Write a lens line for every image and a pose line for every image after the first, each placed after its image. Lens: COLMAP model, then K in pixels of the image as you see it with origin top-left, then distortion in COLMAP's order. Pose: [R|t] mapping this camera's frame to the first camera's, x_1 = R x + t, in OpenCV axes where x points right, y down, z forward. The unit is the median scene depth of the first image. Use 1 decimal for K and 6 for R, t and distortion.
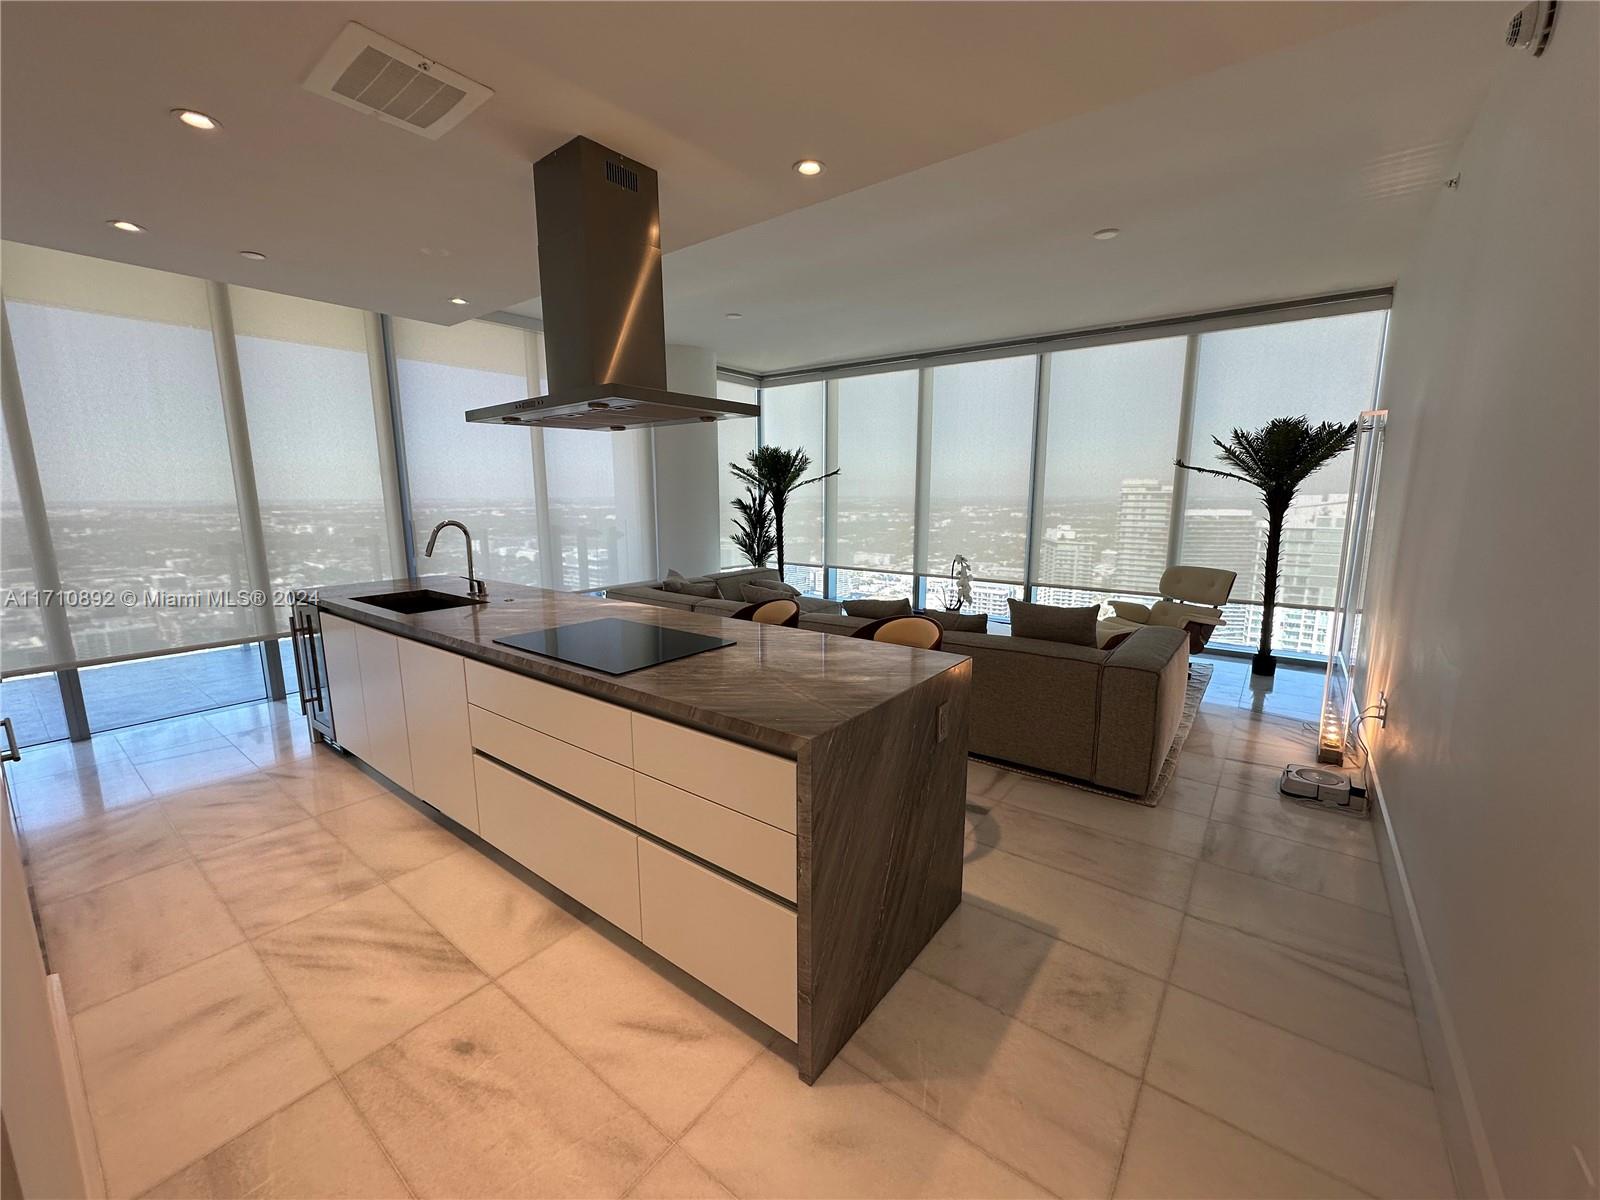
lens RADIAL K [[638.1, 0, 799.0], [0, 638.1, 597.7], [0, 0, 1]] dist [-0.002267, 0.000413]
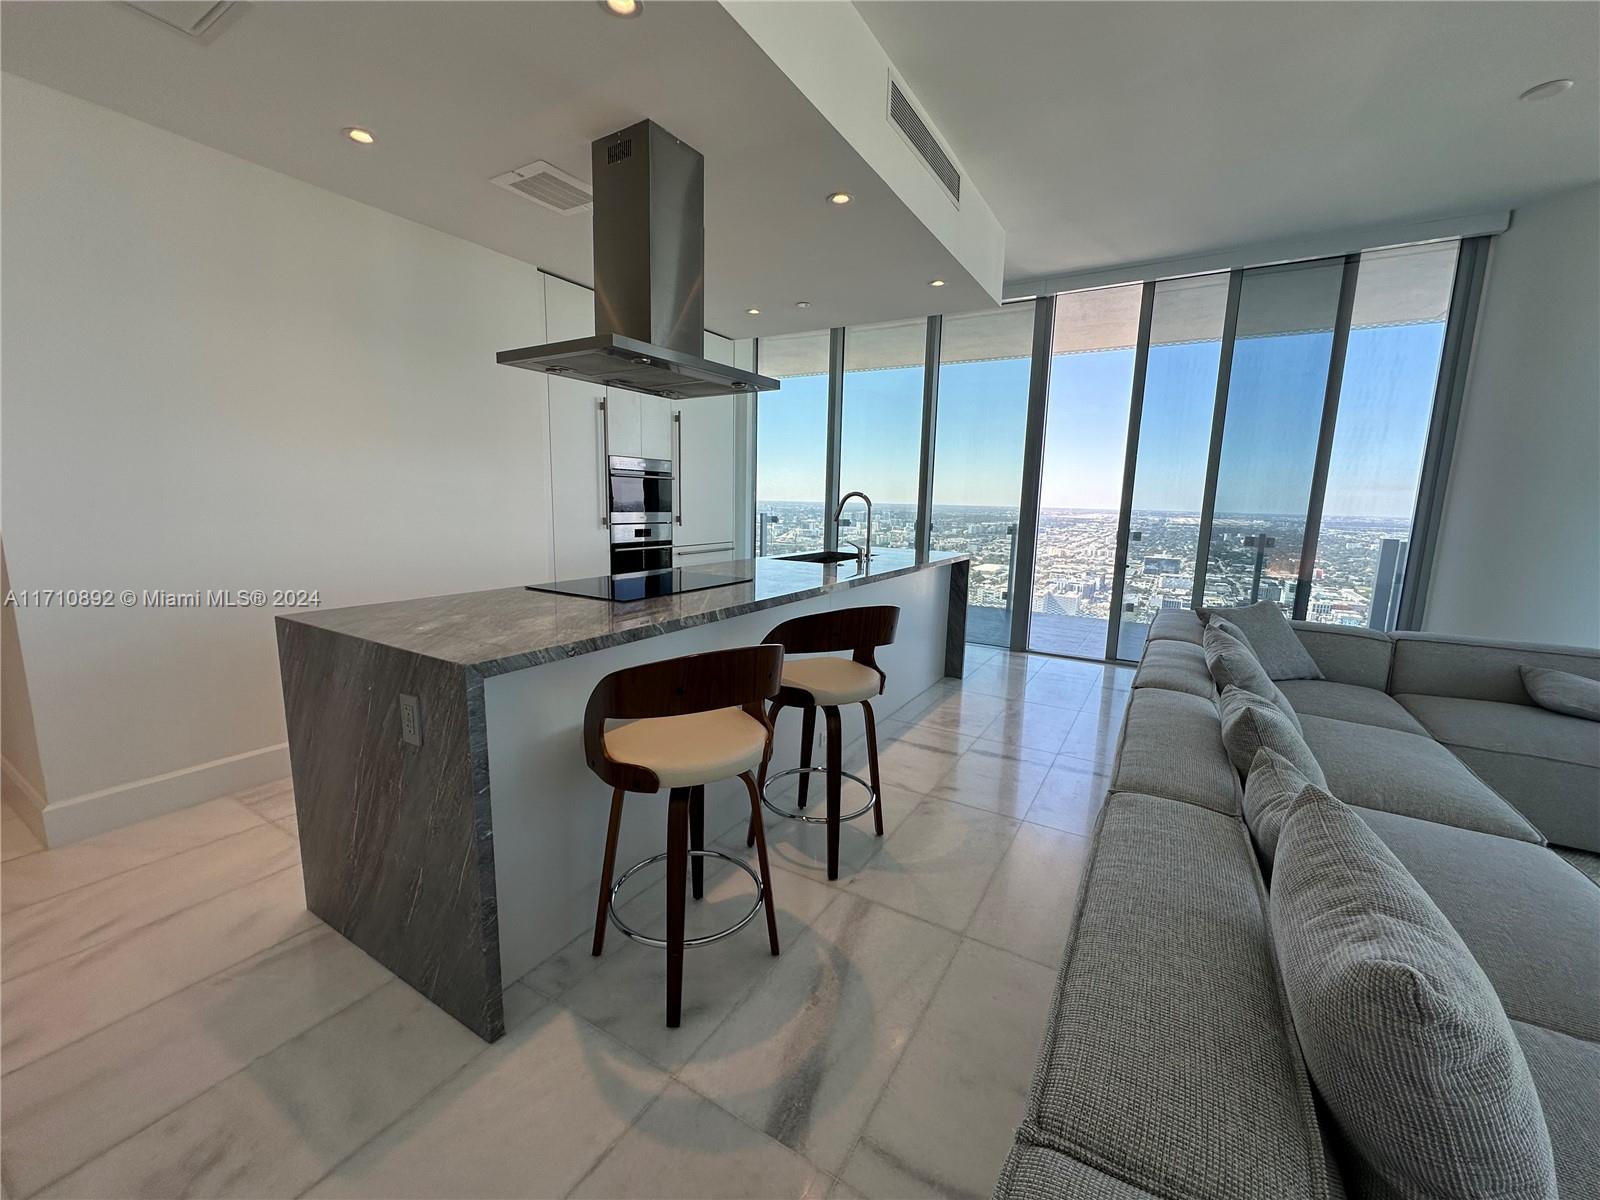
lens RADIAL K [[638.1, 0, 798.6], [0, 638.1, 592.6], [0, 0, 1]] dist [-0.002267, 0.000413]
pose [[0.112519, 0.153412, -0.981735, 0.484563], [-0.186465, 0.973717, 0.130788, -0.062876], [0.975997, 0.168344, 0.138168, 0.647079]]
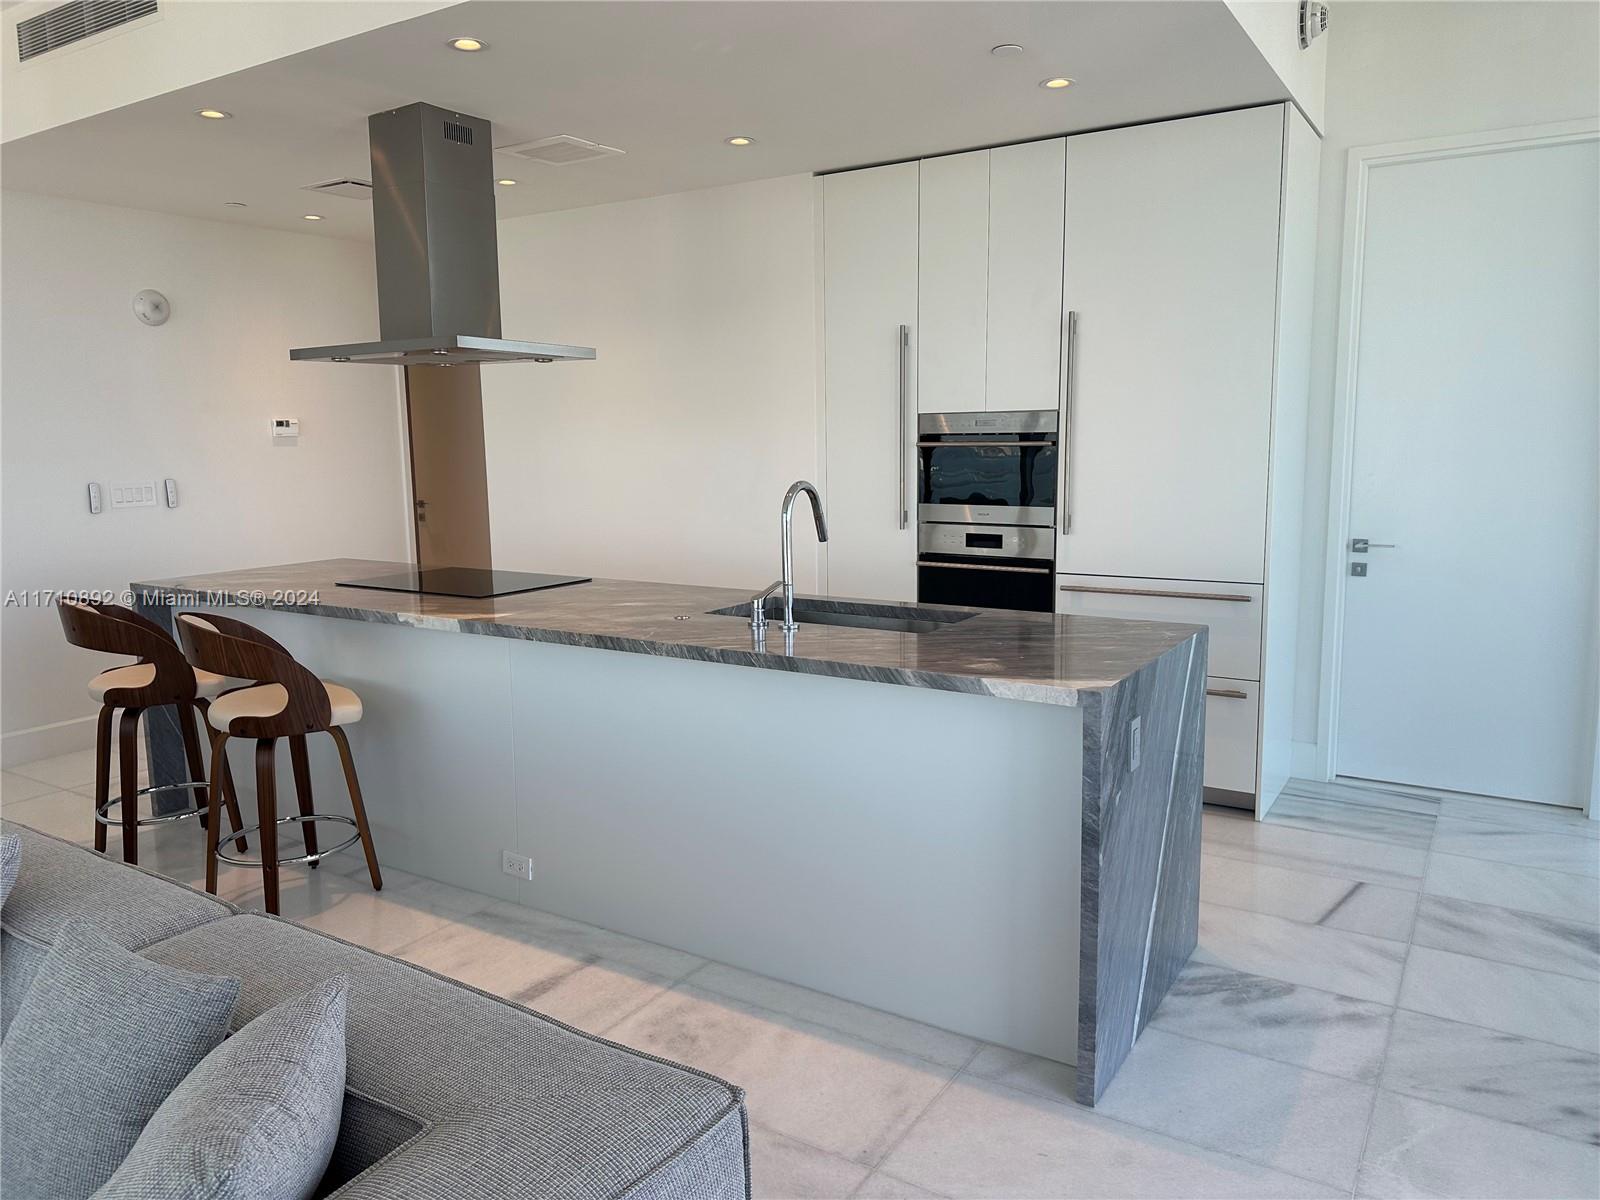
lens RADIAL K [[1121.2, 0, 811.6], [0, 1121.2, 597.7], [0, 0, 1]] dist [0.050699, -0.043962]
pose [[-0.995358, 0.030467, -0.091290, -0.394527], [0.000757, 0.951018, 0.309135, -0.264757], [0.096237, 0.307630, -0.946627, 1.598995]]
